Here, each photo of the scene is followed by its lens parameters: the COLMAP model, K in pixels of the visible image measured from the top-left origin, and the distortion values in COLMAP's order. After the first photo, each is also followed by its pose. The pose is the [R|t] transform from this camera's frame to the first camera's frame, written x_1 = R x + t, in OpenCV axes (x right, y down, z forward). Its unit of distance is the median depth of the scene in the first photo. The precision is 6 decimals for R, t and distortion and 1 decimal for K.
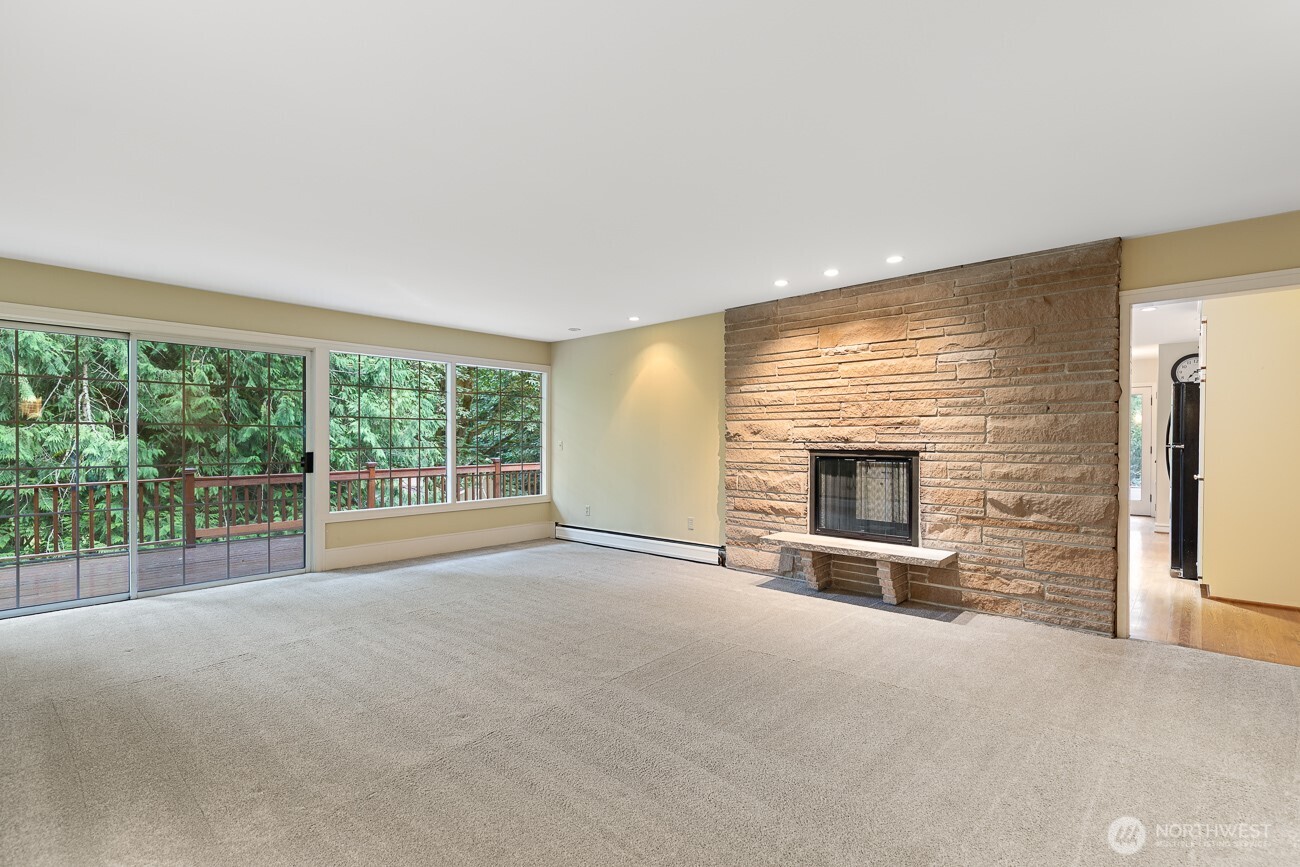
lens RADIAL K [[594.3, 0, 652.7], [0, 594.3, 439.3], [0, 0, 1]] dist [-0.000107, -0.000744]
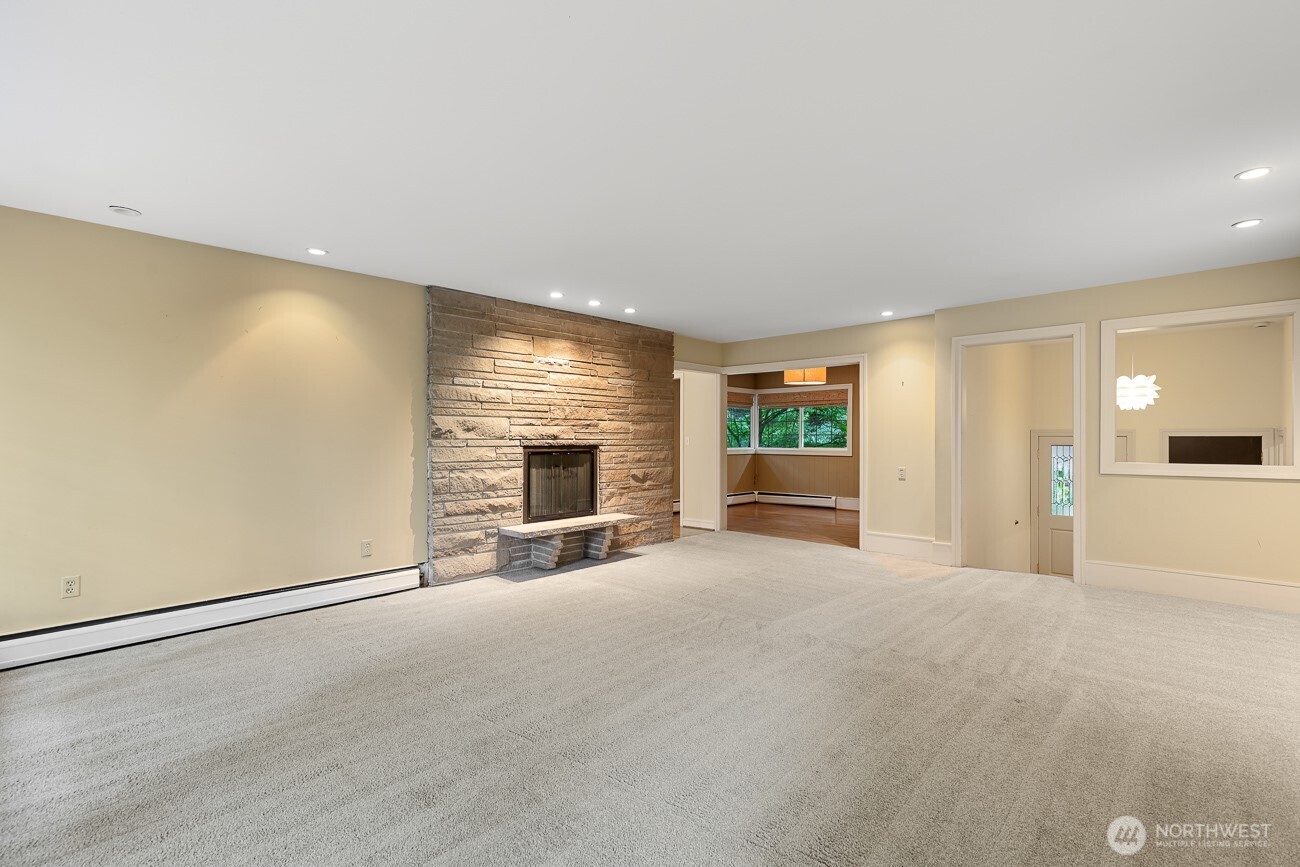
lens RADIAL K [[594.3, 0, 652.8], [0, 594.3, 435.1], [0, 0, 1]] dist [-0.000107, -0.000744]
pose [[0.010366, 0.008370, 0.999911, -0.828196], [0.003403, 0.999959, -0.008406, 0.007120], [-0.999940, 0.003490, 0.010337, 0.759554]]
